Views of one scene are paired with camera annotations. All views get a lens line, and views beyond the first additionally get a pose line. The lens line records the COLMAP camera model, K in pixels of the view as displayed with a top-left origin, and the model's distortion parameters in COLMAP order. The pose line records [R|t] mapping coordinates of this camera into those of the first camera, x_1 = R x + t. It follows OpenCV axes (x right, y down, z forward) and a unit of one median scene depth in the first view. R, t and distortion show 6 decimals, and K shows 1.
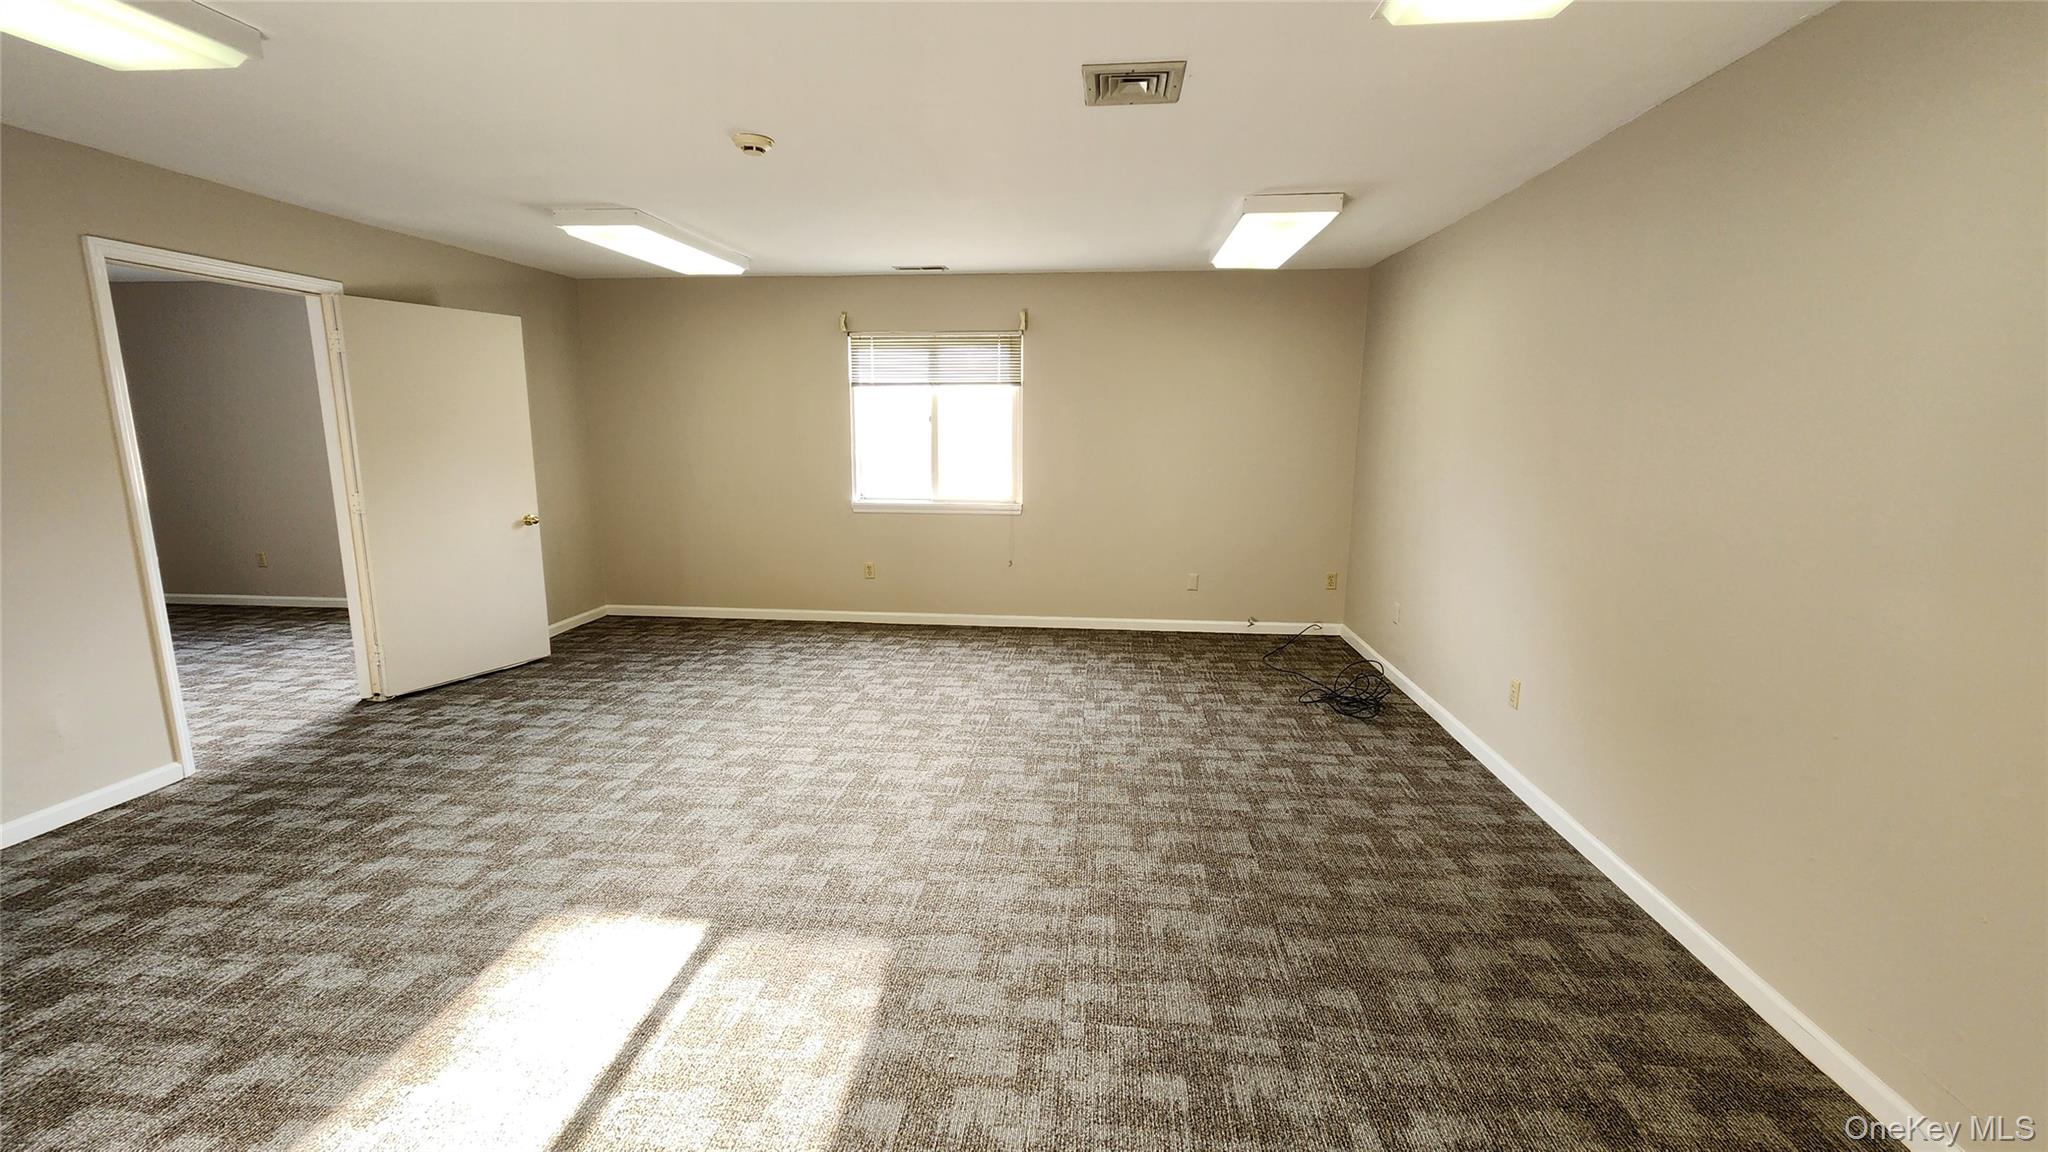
lens RADIAL K [[839.2, 0, 1020.9], [0, 839.2, 570.6], [0, 0, 1]] dist [-0.000144, 0.000005]
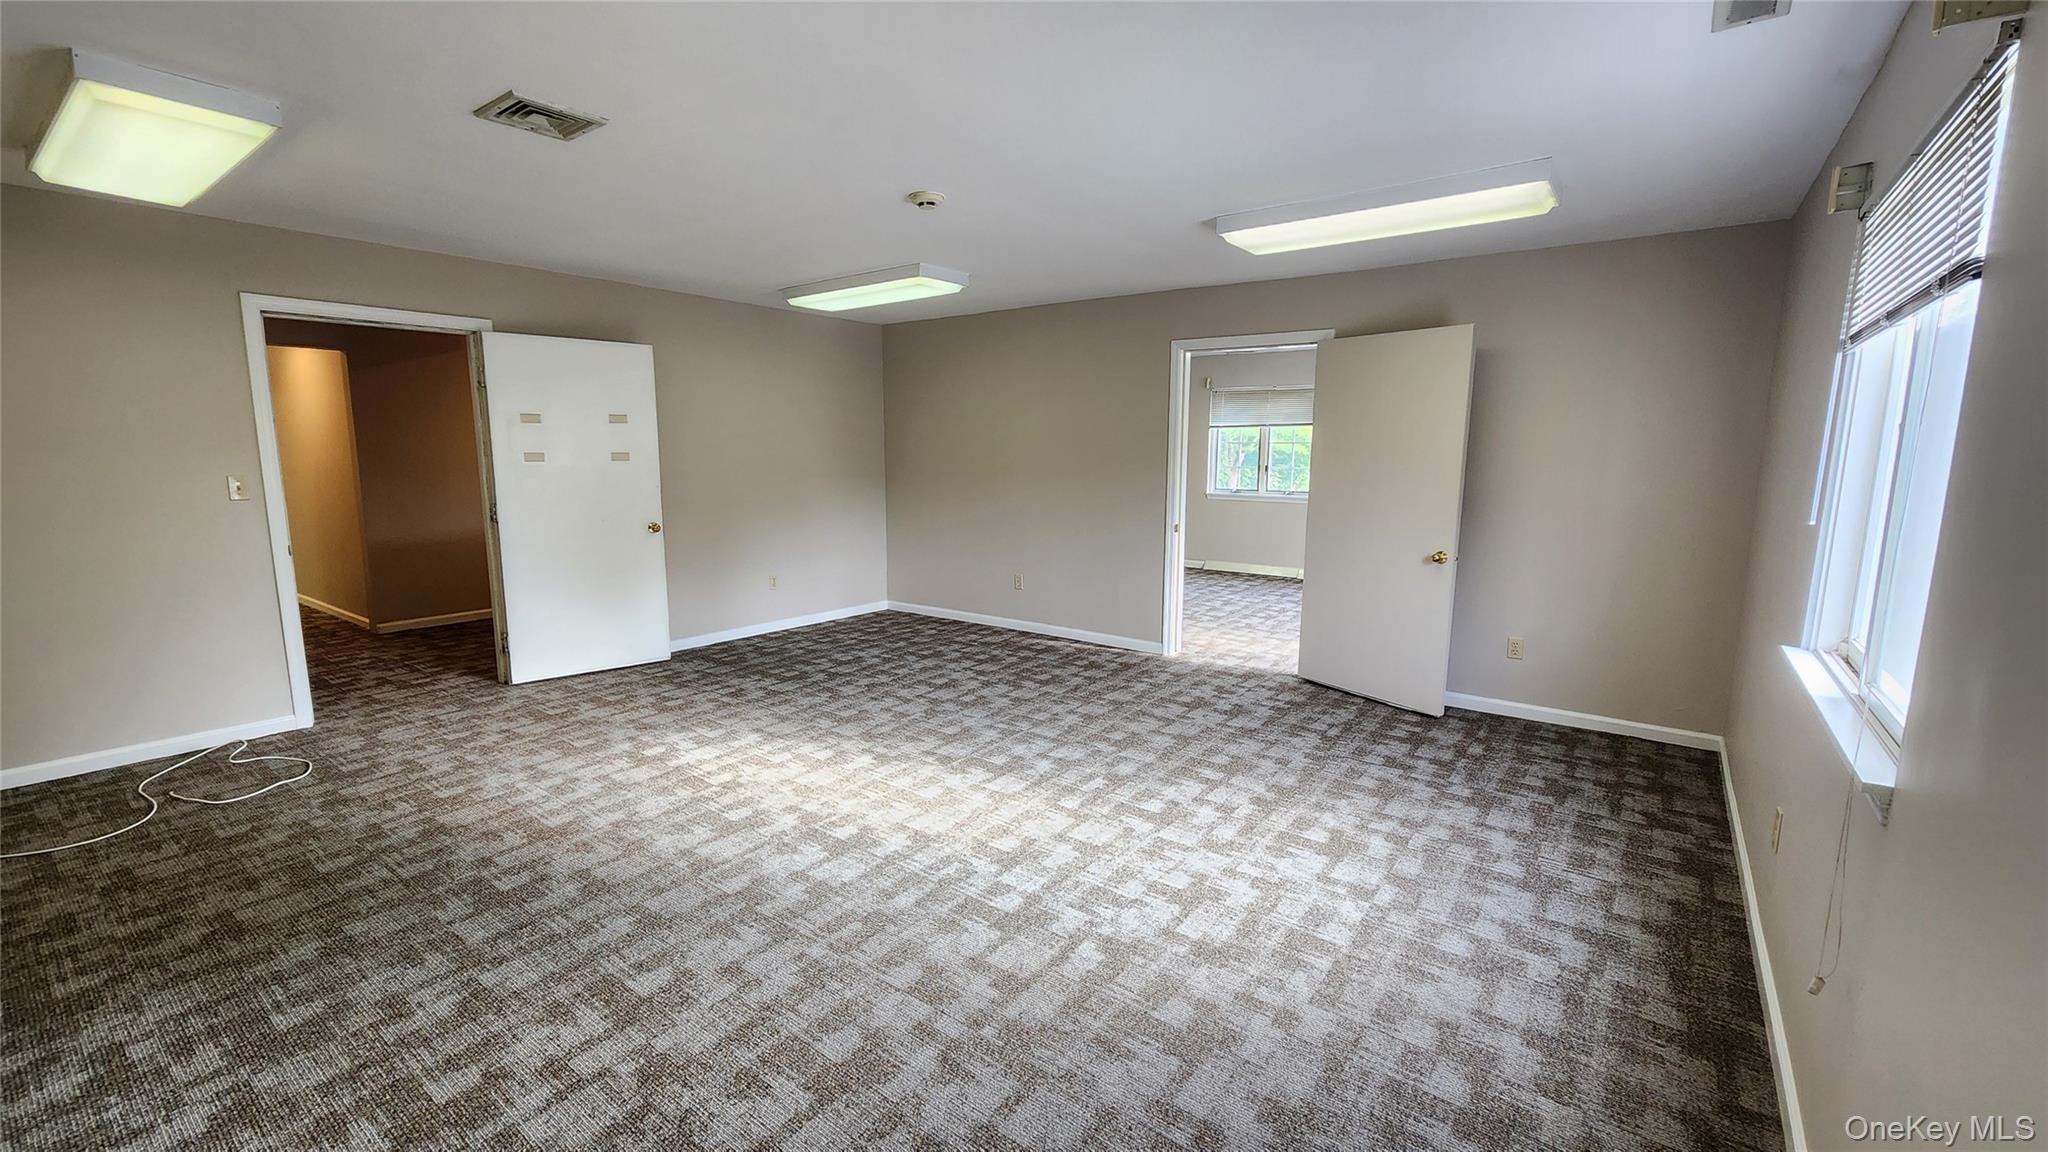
lens RADIAL K [[839.2, 0, 1020.9], [0, 839.2, 570.6], [0, 0, 1]] dist [-0.000144, 0.000005]
pose [[-0.523929, 0.119456, -0.843344, 0.526358], [-0.159080, 0.958972, 0.234663, -0.251743], [0.836775, 0.257106, -0.483430, 1.461264]]
